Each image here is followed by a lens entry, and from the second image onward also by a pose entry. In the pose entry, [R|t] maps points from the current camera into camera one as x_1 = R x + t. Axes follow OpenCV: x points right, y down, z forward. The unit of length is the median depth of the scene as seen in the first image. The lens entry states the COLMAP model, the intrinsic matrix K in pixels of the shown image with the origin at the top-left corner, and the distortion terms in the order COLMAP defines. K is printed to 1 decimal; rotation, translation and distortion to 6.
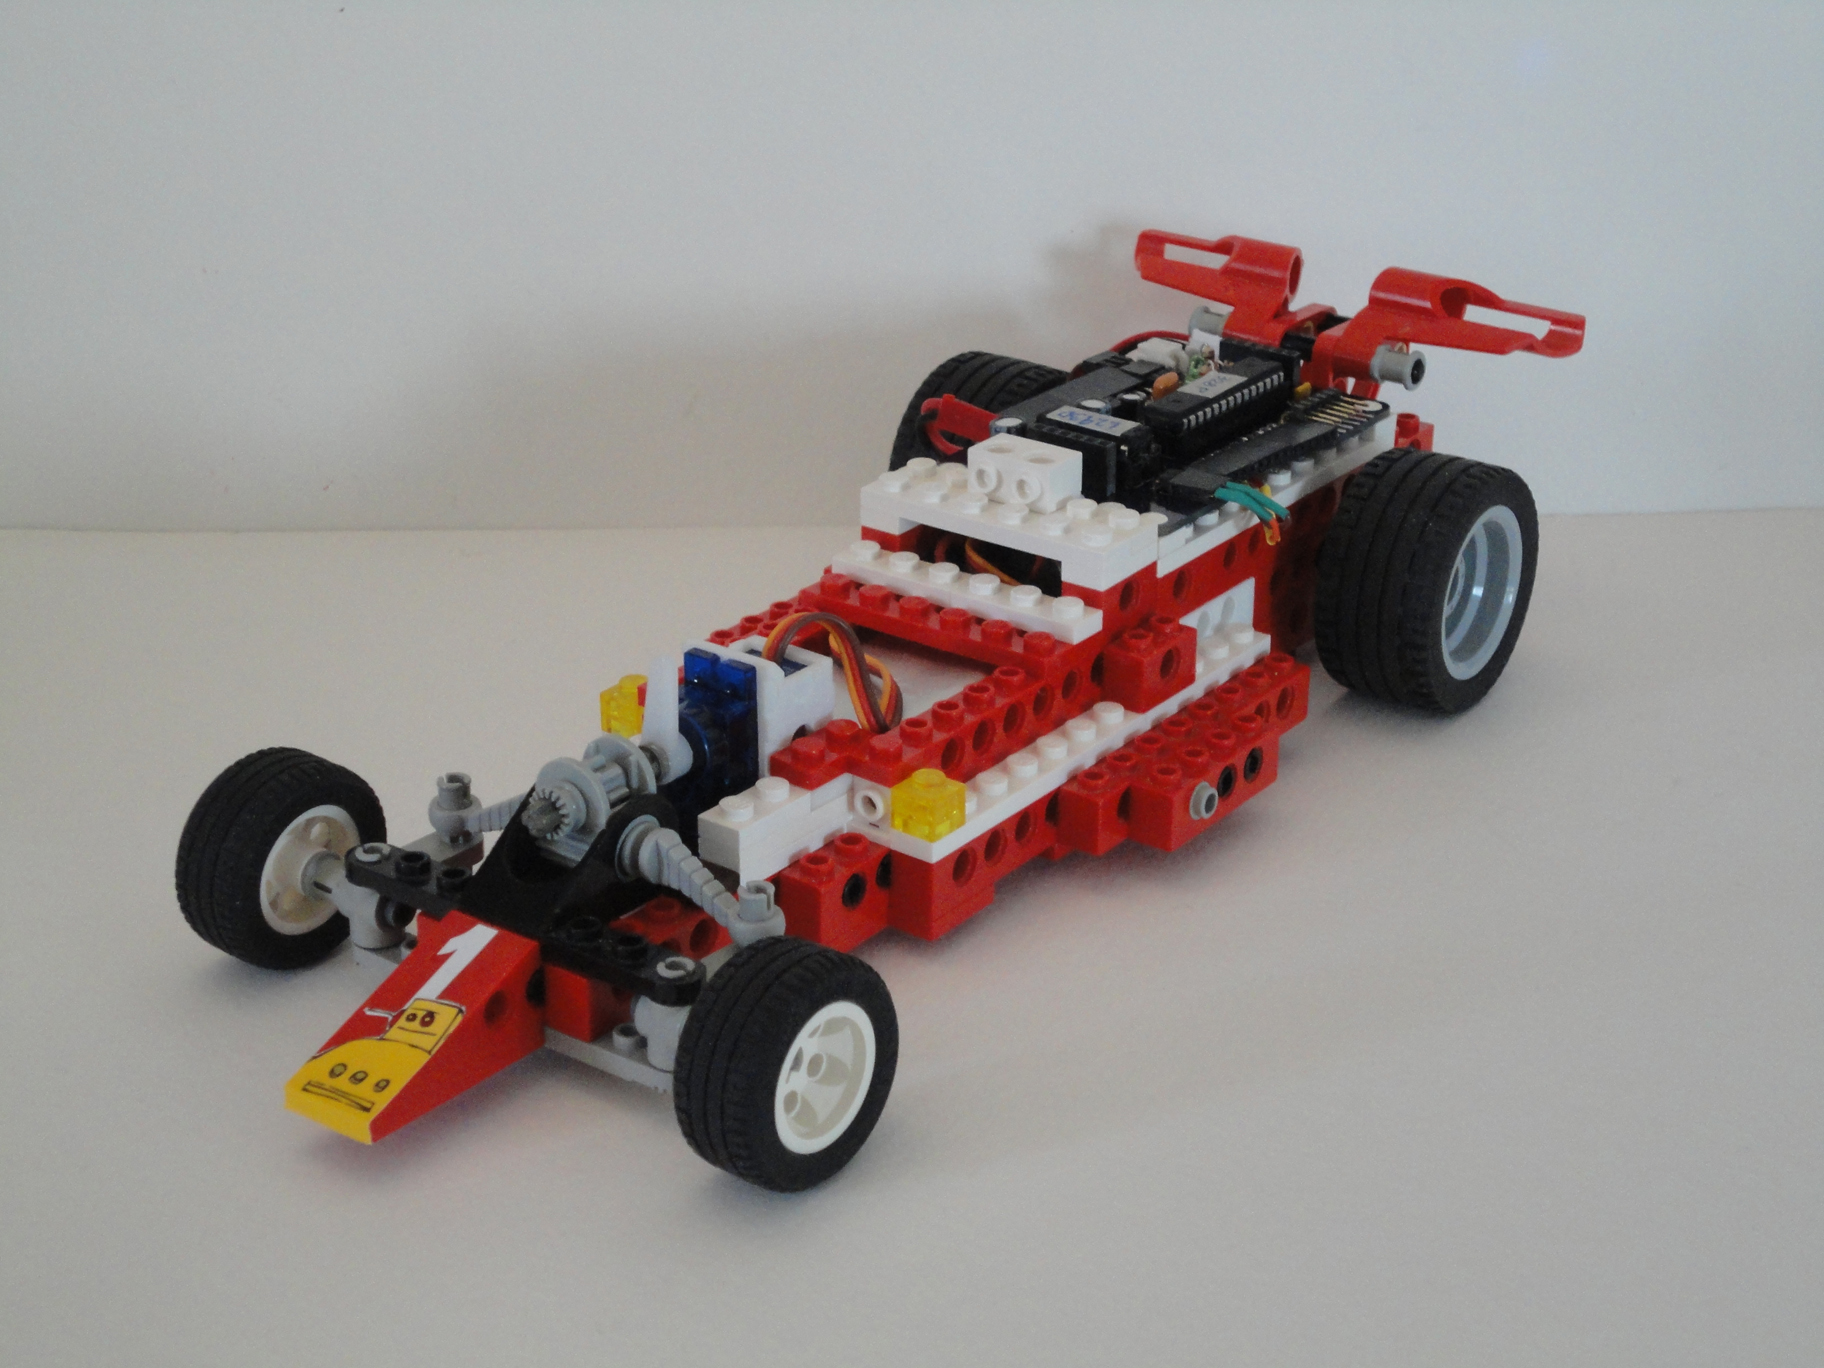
lens RADIAL K [[2880.4, 0, 912.0], [0, 2880.4, 684.0], [0, 0, 1]] dist [0.028041, 0.066876]
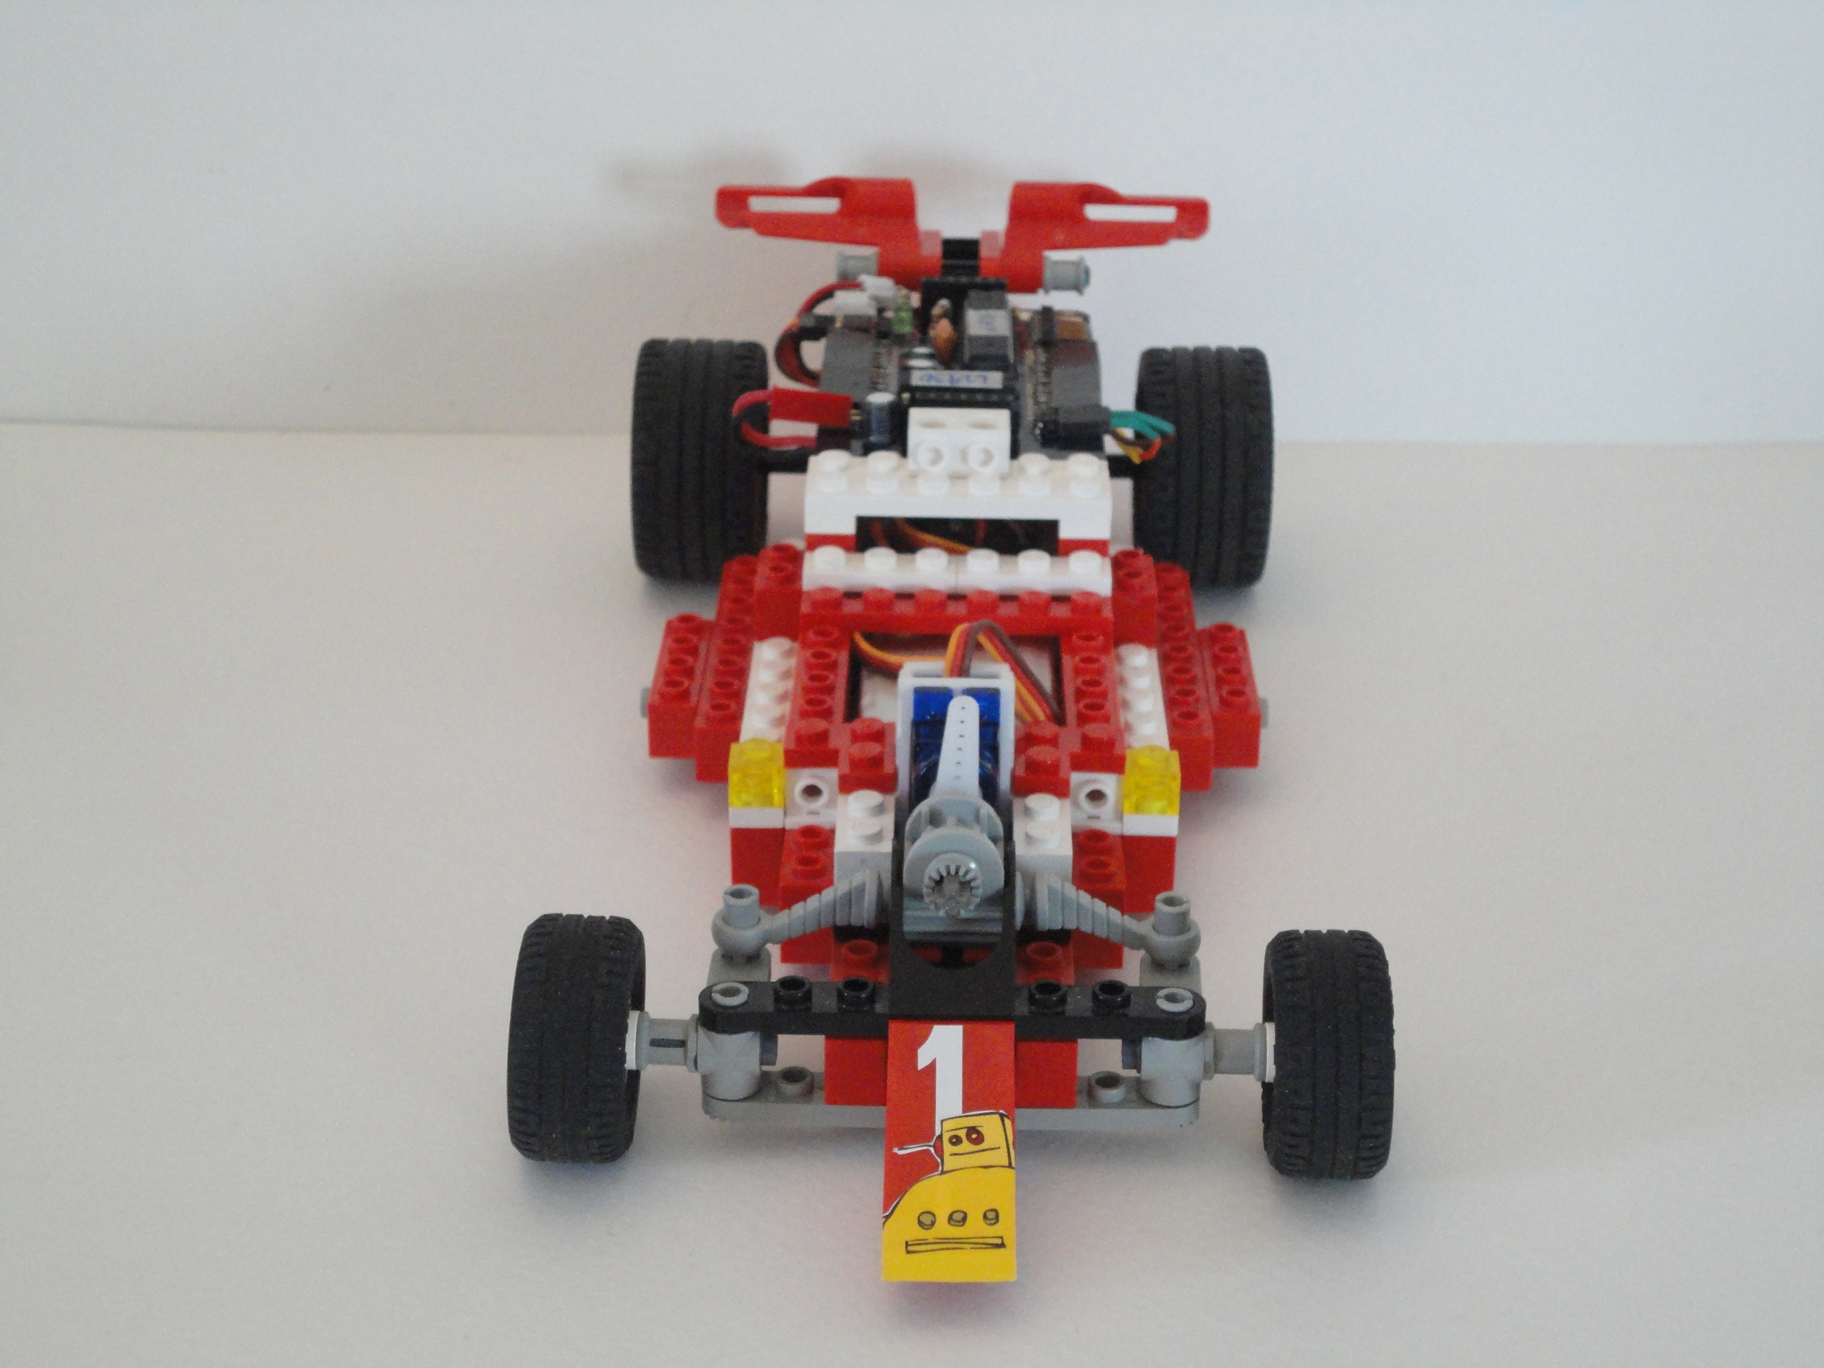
lens RADIAL K [[2880.4, 0, 912.0], [0, 2880.4, 684.0], [0, 0, 1]] dist [0.028041, 0.066876]
pose [[0.810857, -0.244690, 0.531636, -0.535635], [0.221040, 0.969162, 0.108932, -0.107940], [-0.541896, 0.029184, 0.839938, 0.194349]]
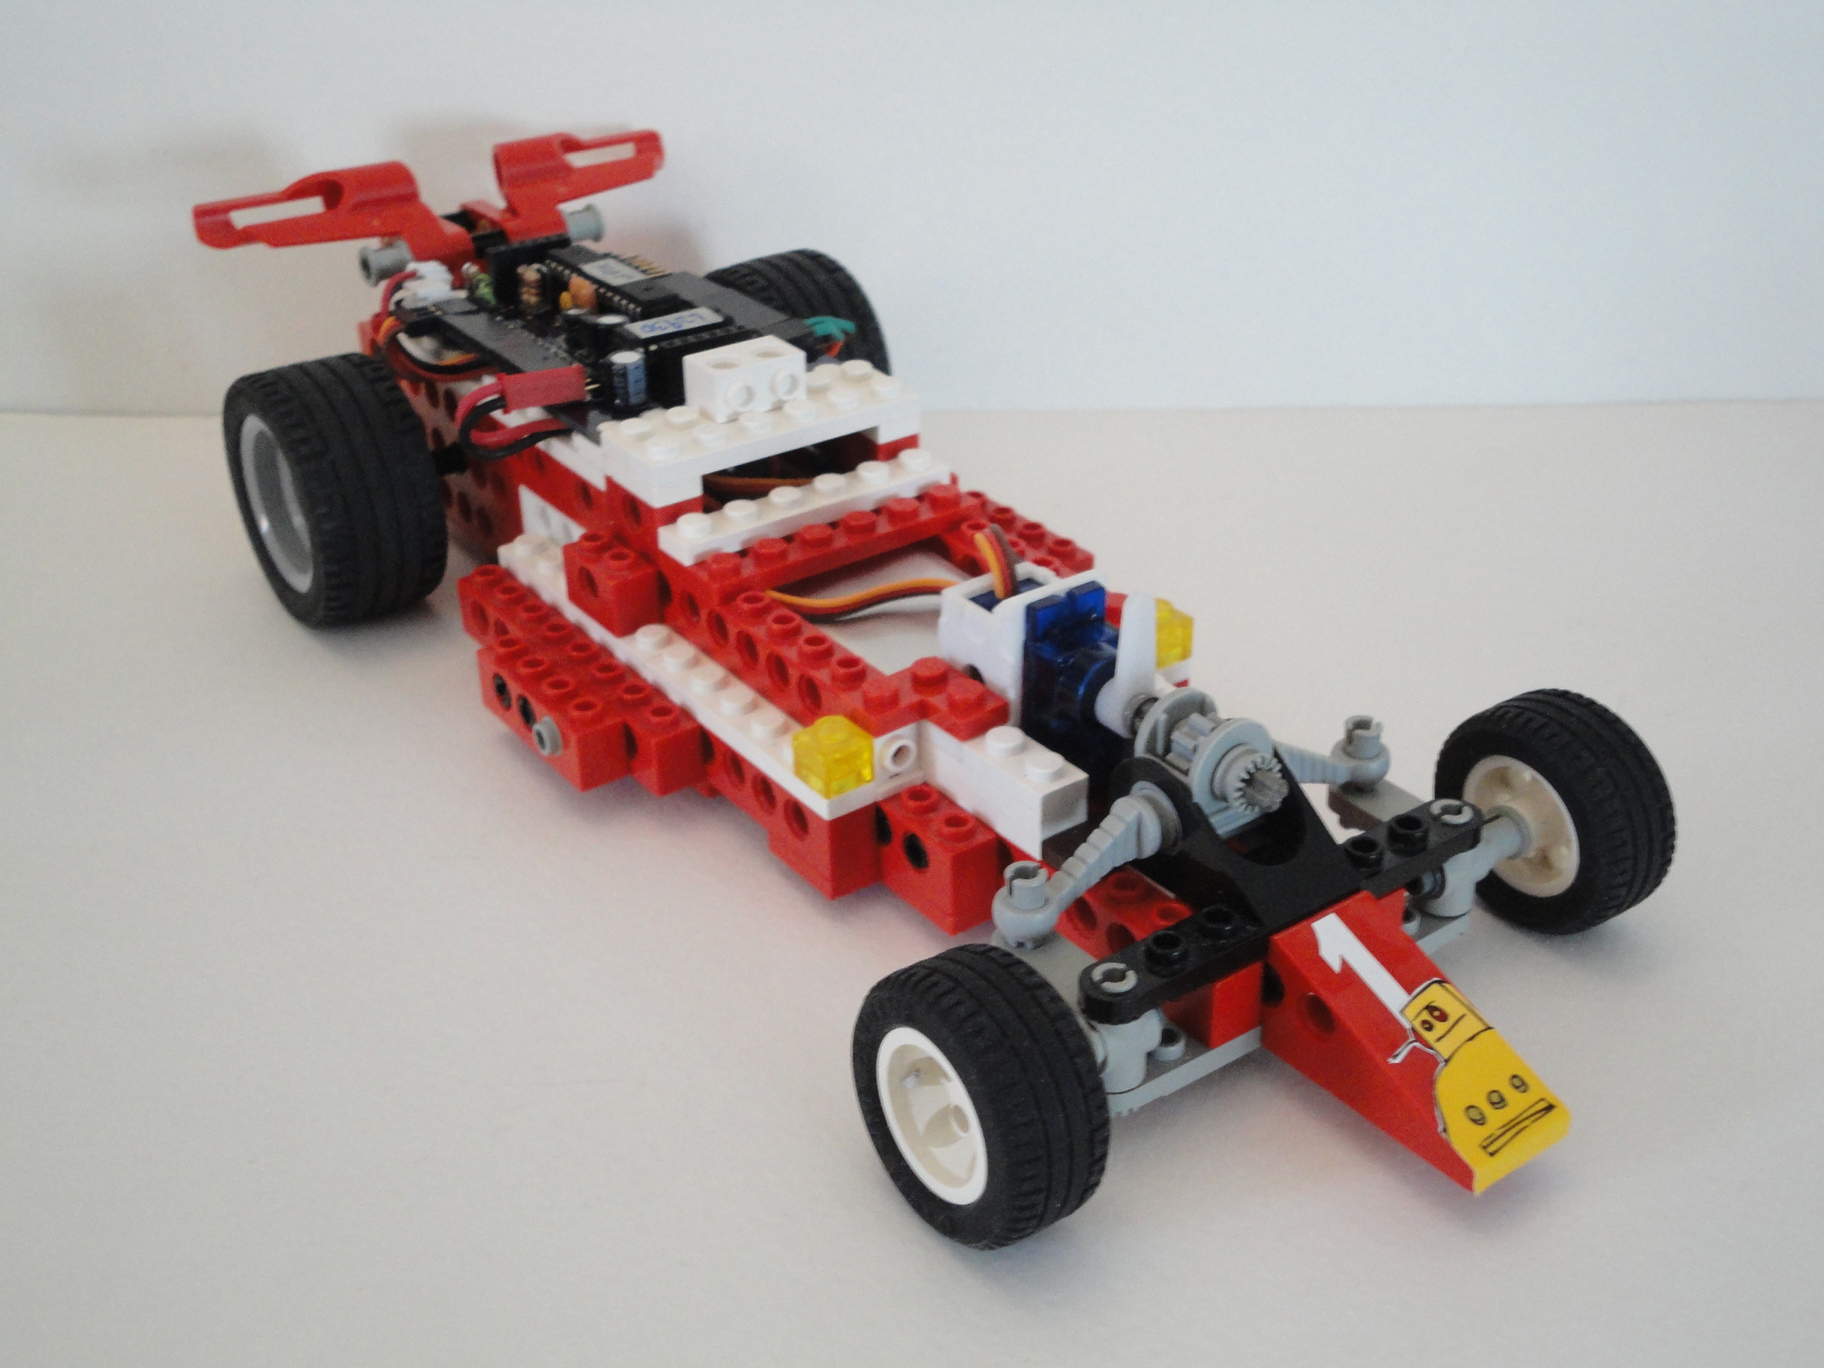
lens RADIAL K [[2035.7, 0, 912.0], [0, 2035.7, 684.0], [0, 0, 1]] dist [0.009540, 0.185493]
pose [[0.295257, -0.471604, 0.830911, -0.570006], [0.393879, 0.852423, 0.343852, -0.203700], [-0.870450, 0.225754, 0.437439, 0.708810]]
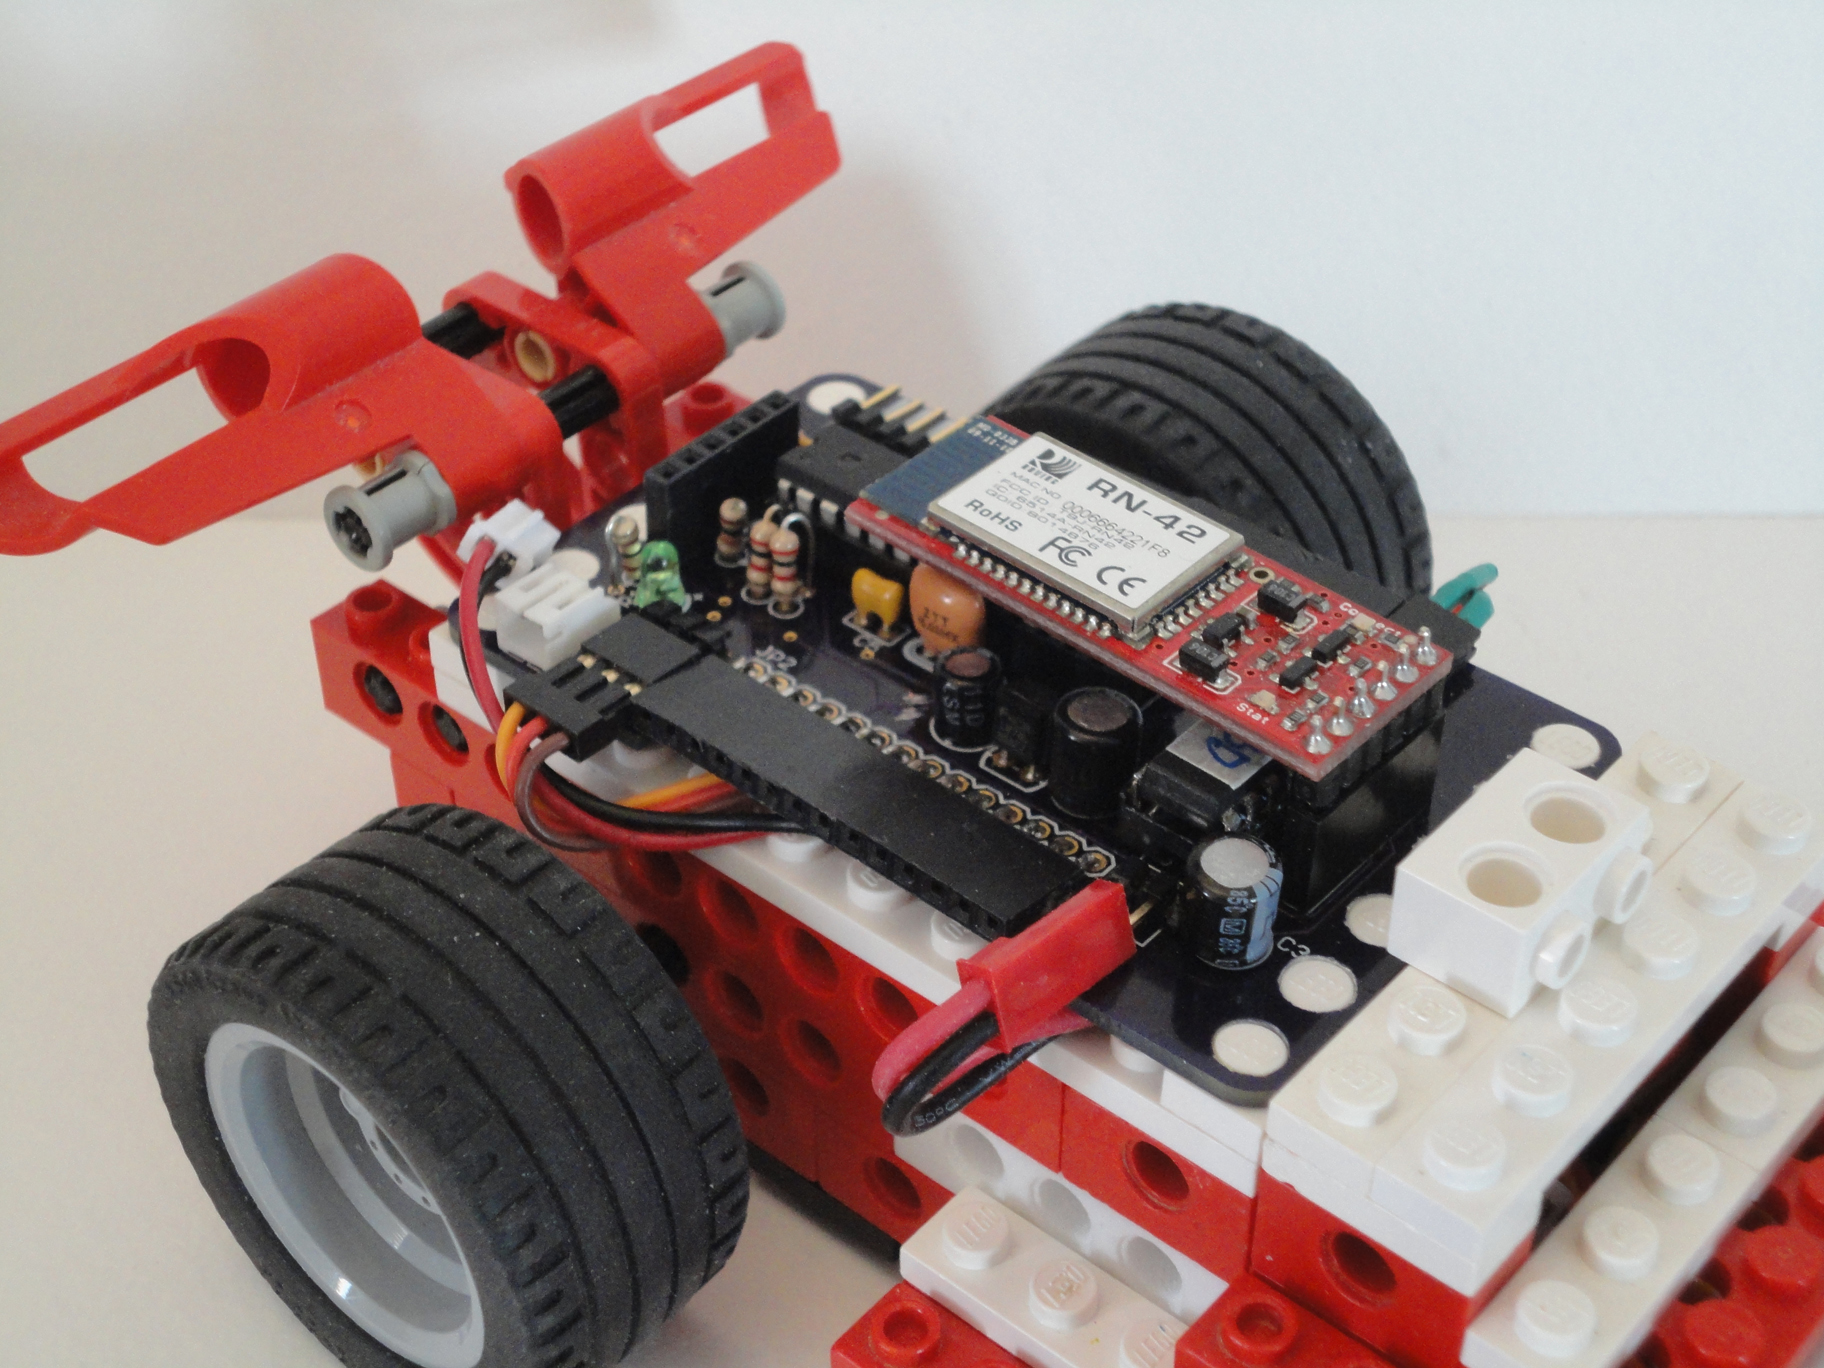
lens RADIAL K [[2835.1, 0, 912.0], [0, 2835.1, 684.0], [0, 0, 1]] dist [0.008702, 0.065068]
pose [[0.068630, -0.627558, 0.775539, -0.273869], [0.410342, 0.726327, 0.551424, -0.366486], [-0.909346, 0.280392, 0.307361, 0.983726]]
